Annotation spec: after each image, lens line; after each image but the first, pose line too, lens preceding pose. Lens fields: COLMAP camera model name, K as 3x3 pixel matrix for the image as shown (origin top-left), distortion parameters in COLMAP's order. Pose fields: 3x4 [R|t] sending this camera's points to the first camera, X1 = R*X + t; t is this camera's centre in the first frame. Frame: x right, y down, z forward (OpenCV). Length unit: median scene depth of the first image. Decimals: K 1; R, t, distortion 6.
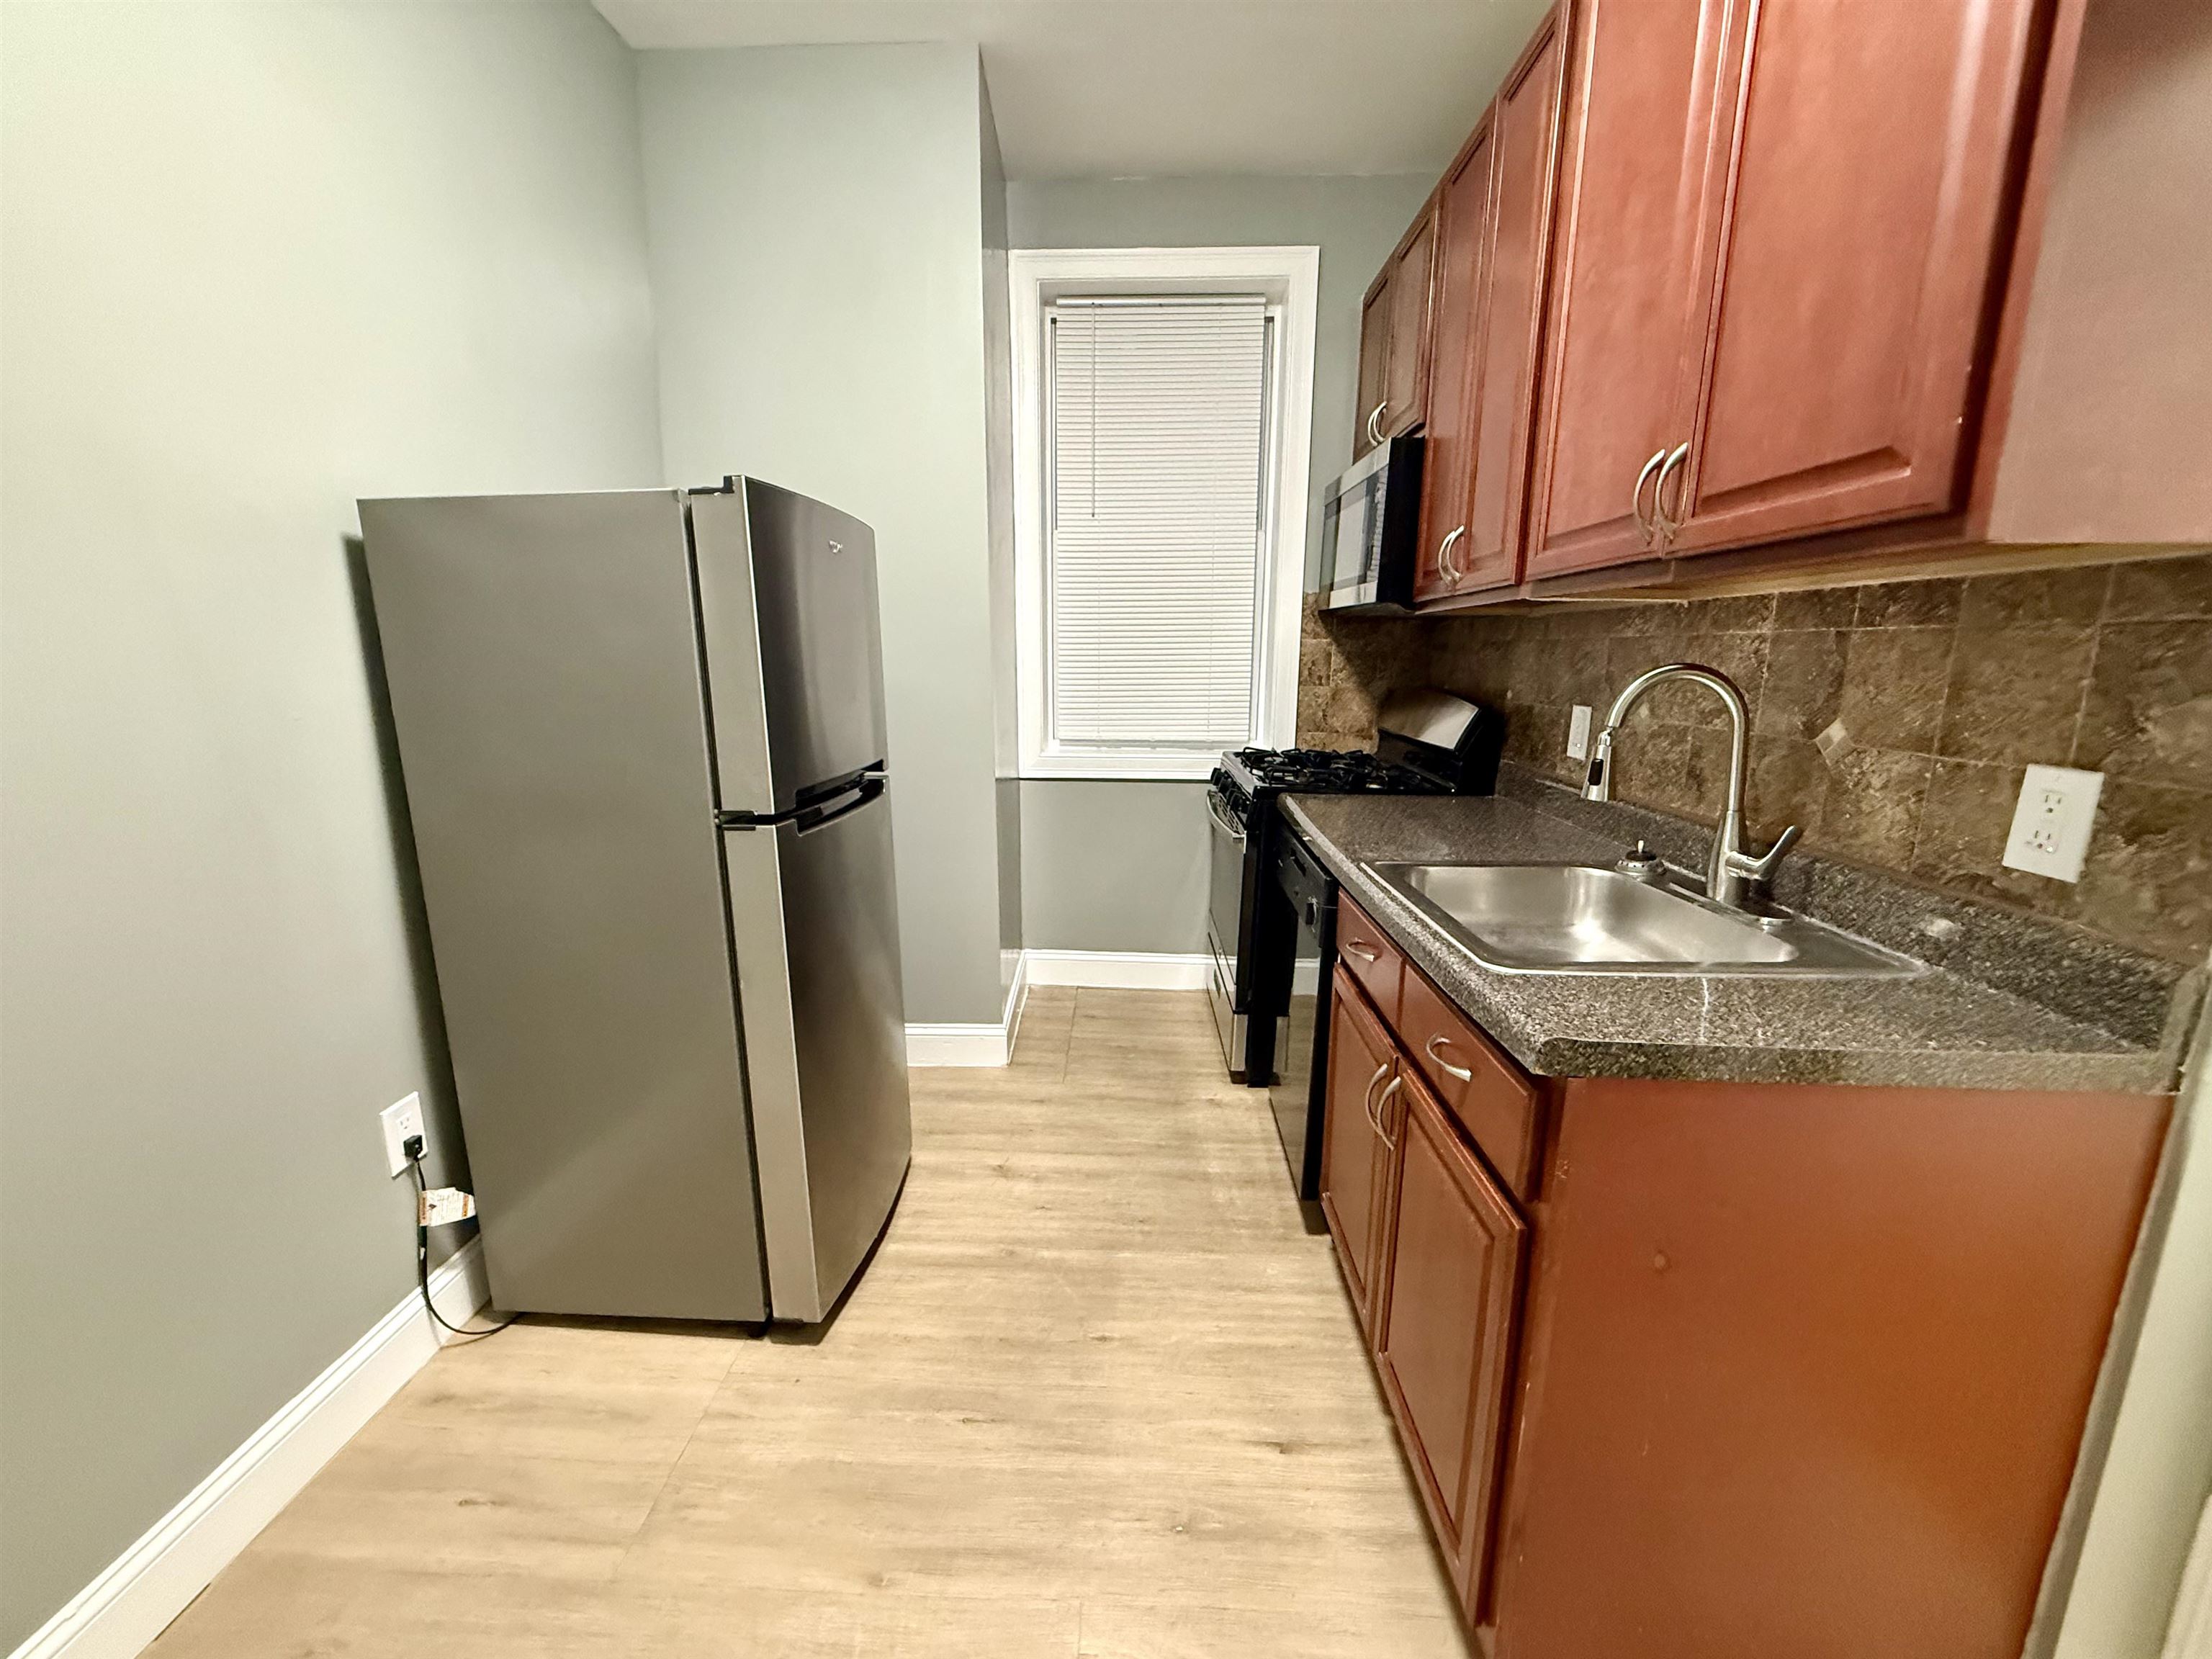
lens RADIAL K [[877.6, 0, 1098.1], [0, 877.6, 826.2], [0, 0, 1]] dist [-0.001086, 0.001028]
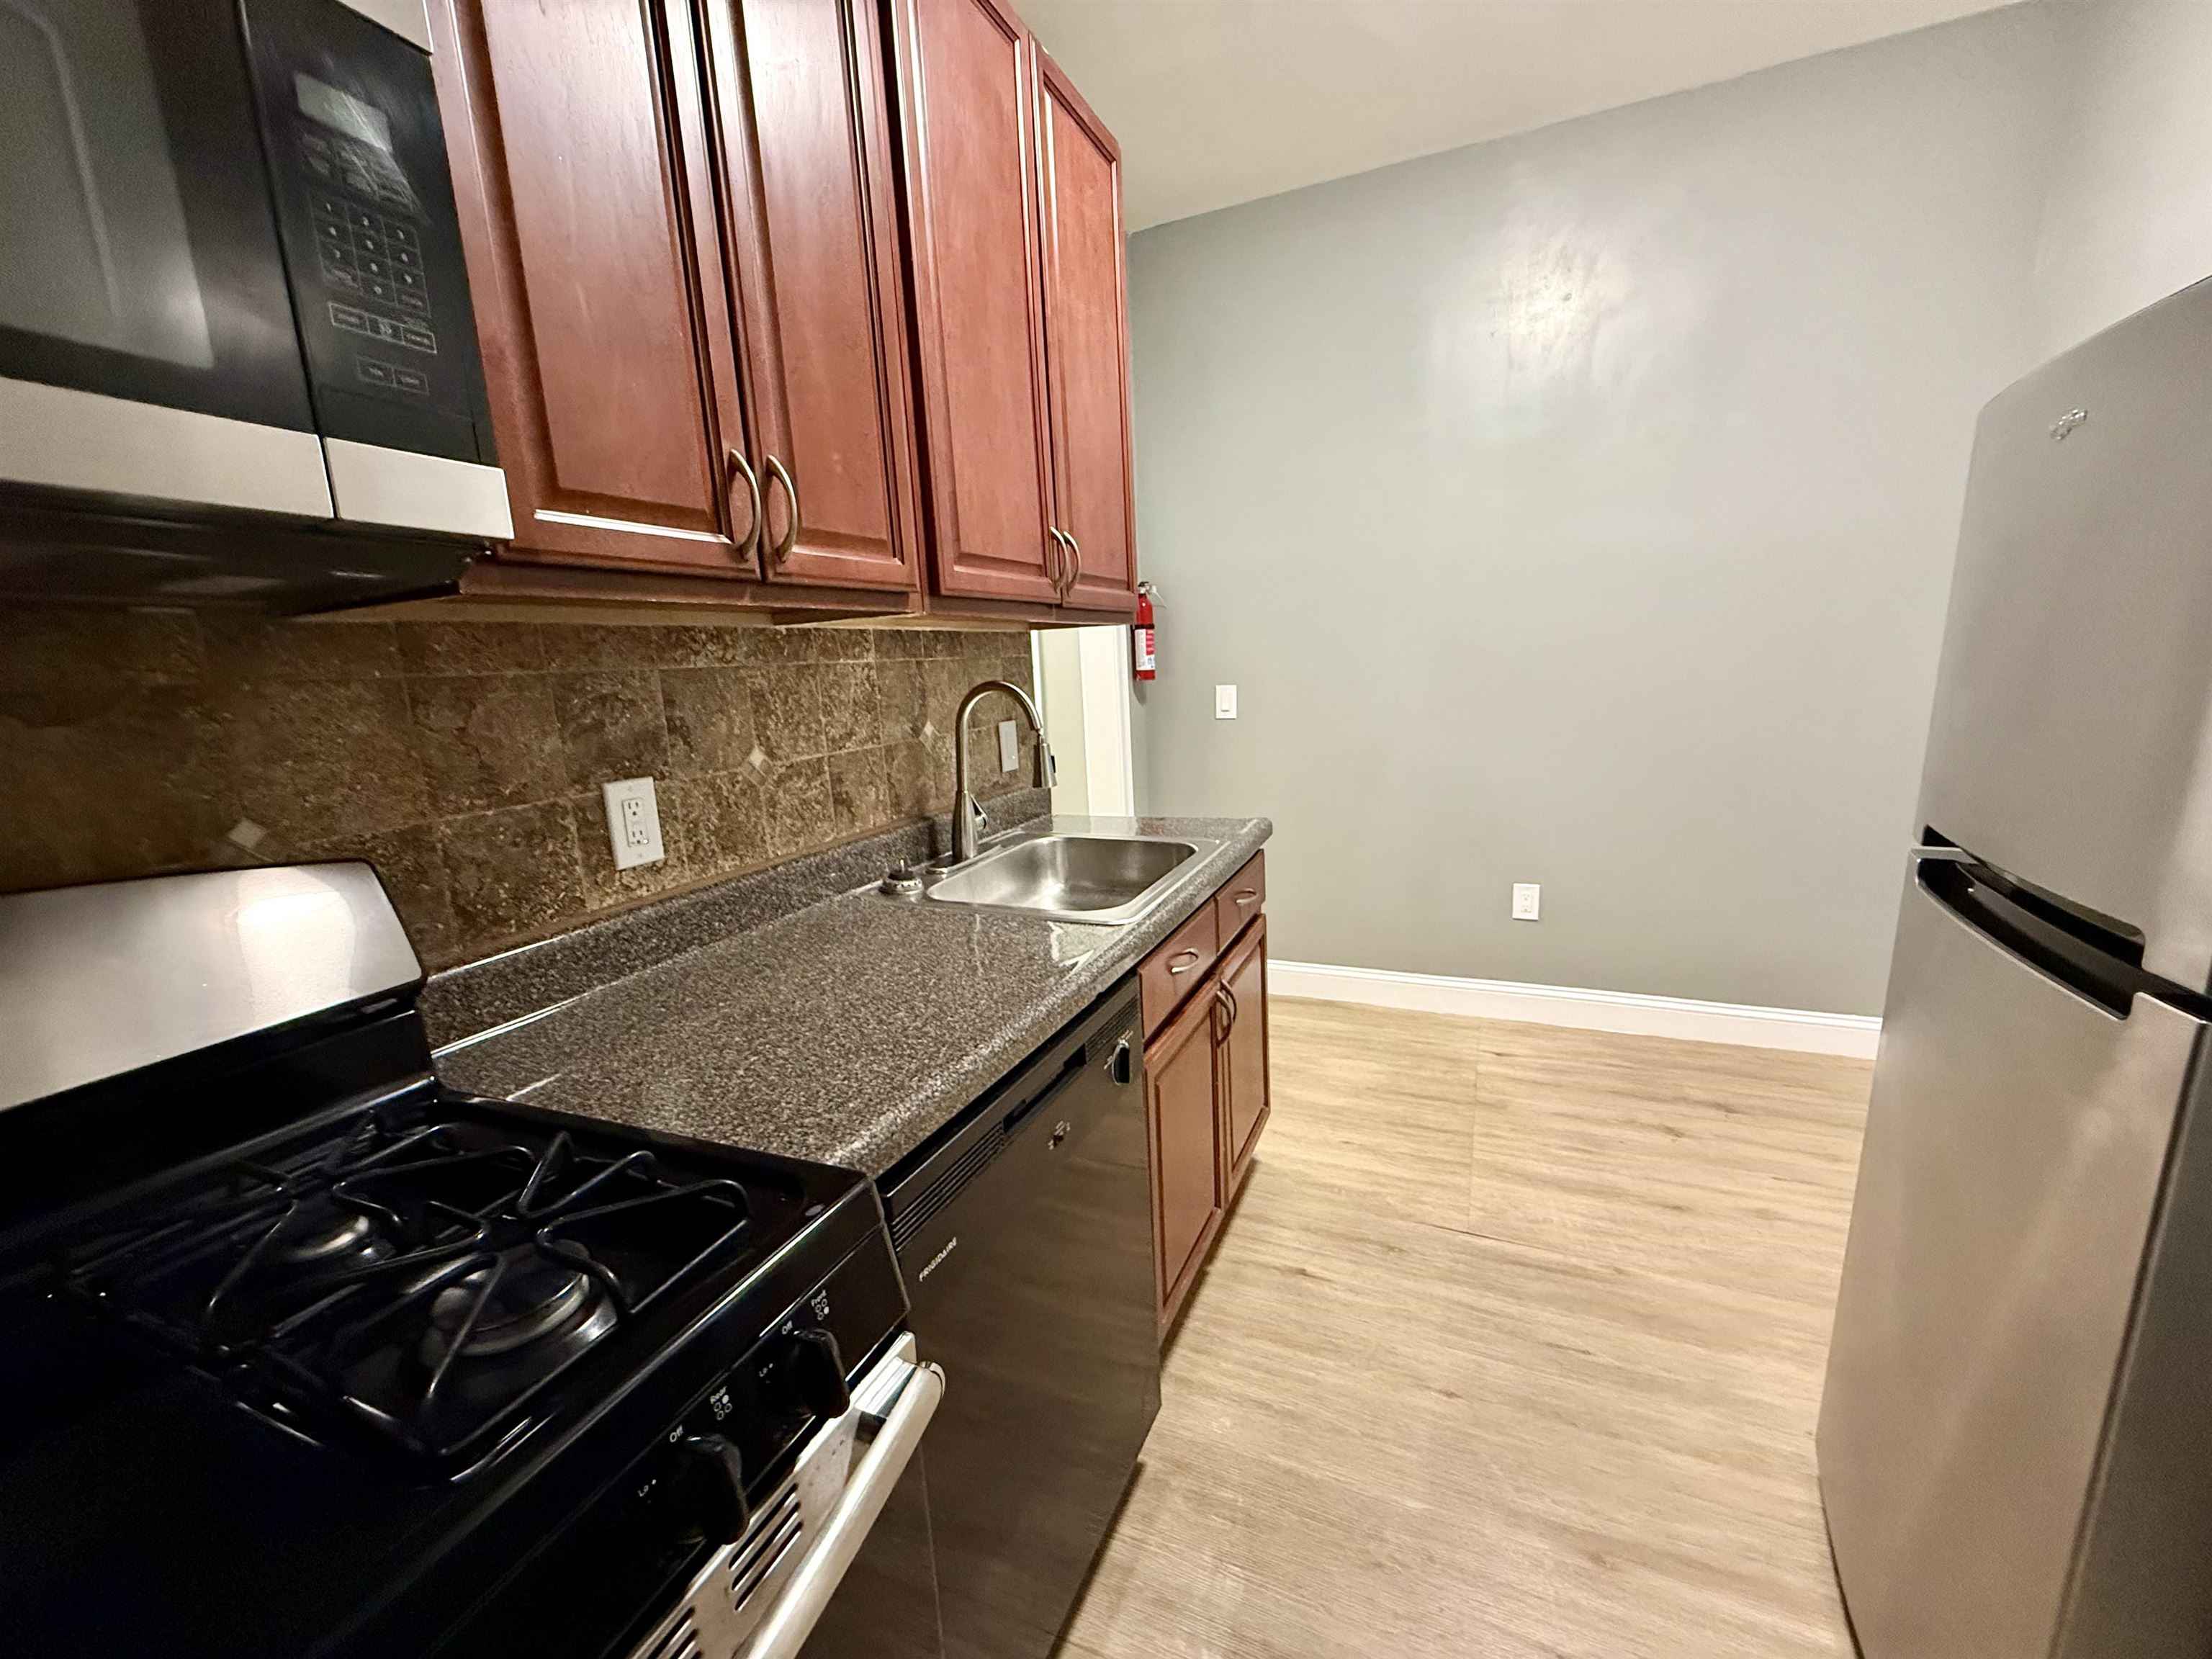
lens RADIAL K [[877.6, 0, 1098.7], [0, 877.6, 827.4], [0, 0, 1]] dist [-0.001086, 0.001028]
pose [[-0.925725, -0.031299, 0.376901, 0.019546], [0.116450, 0.924563, 0.362798, -0.375390], [-0.359824, 0.379742, -0.852246, 1.826859]]
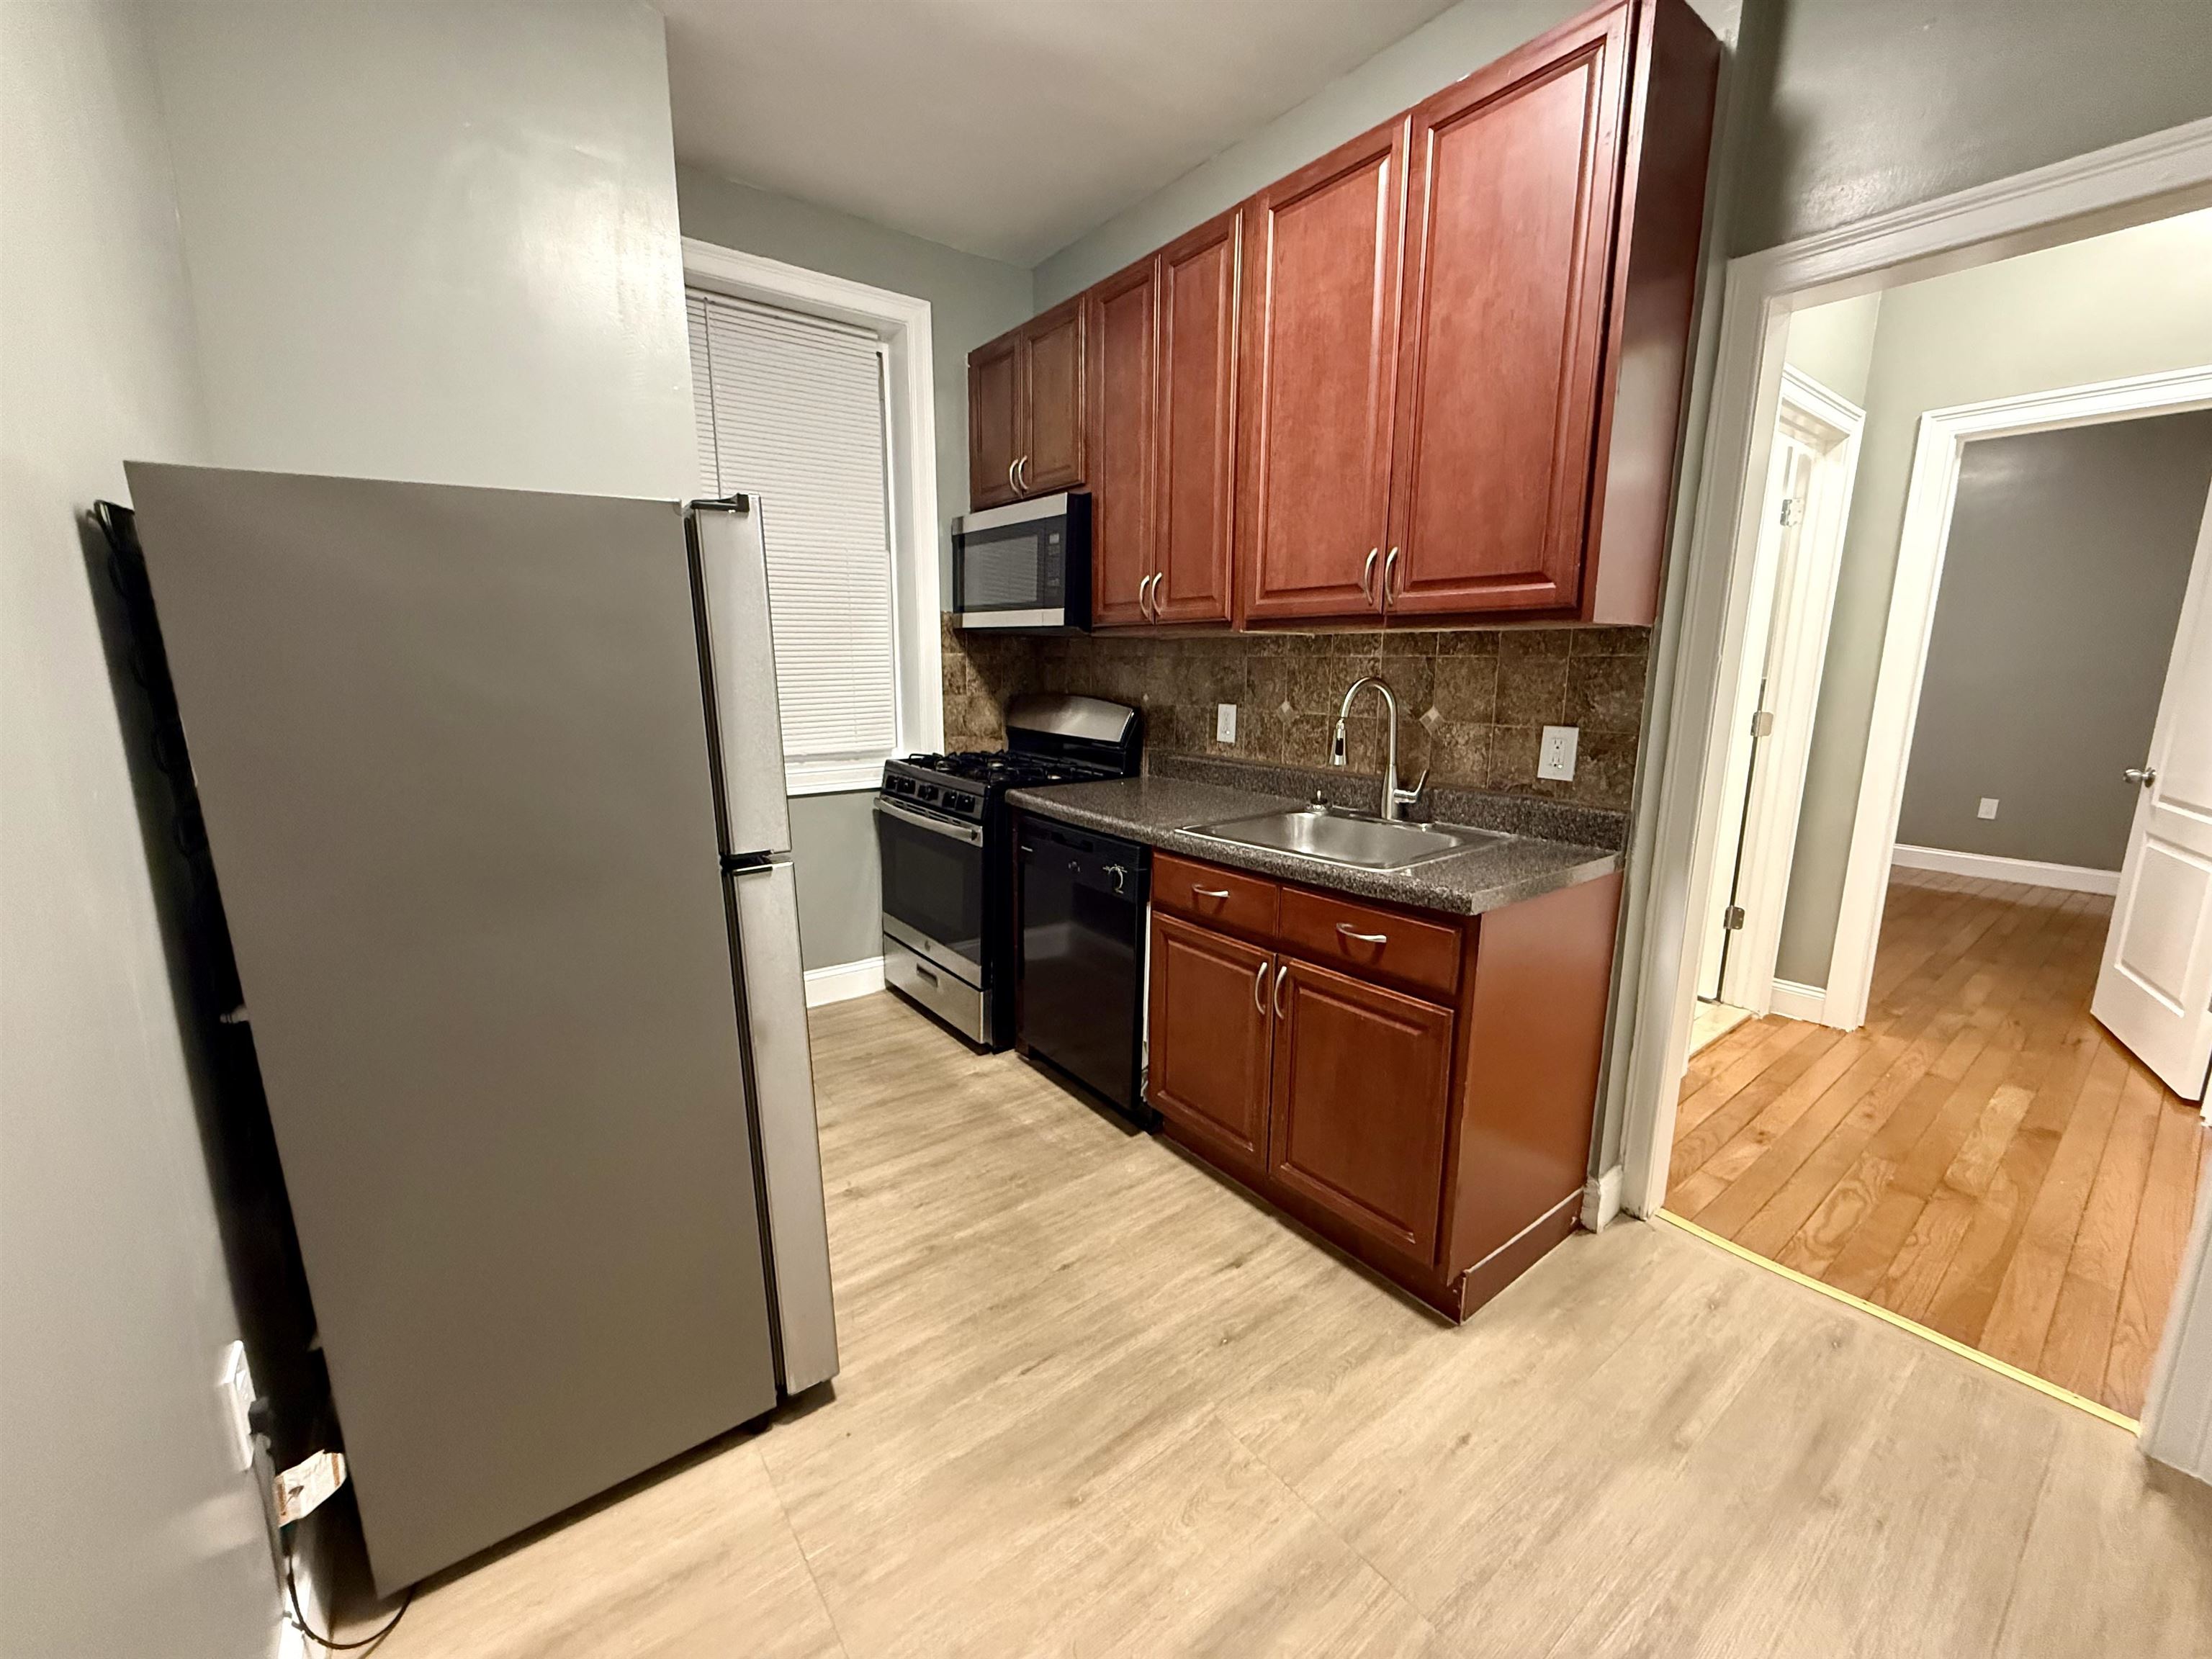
lens RADIAL K [[877.6, 0, 1100.4], [0, 877.6, 826.6], [0, 0, 1]] dist [-0.001086, 0.001028]
pose [[0.772521, -0.123024, 0.622957, -0.653408], [0.125367, 0.991292, 0.040298, -0.032412], [-0.622490, 0.046967, 0.781217, 0.046232]]
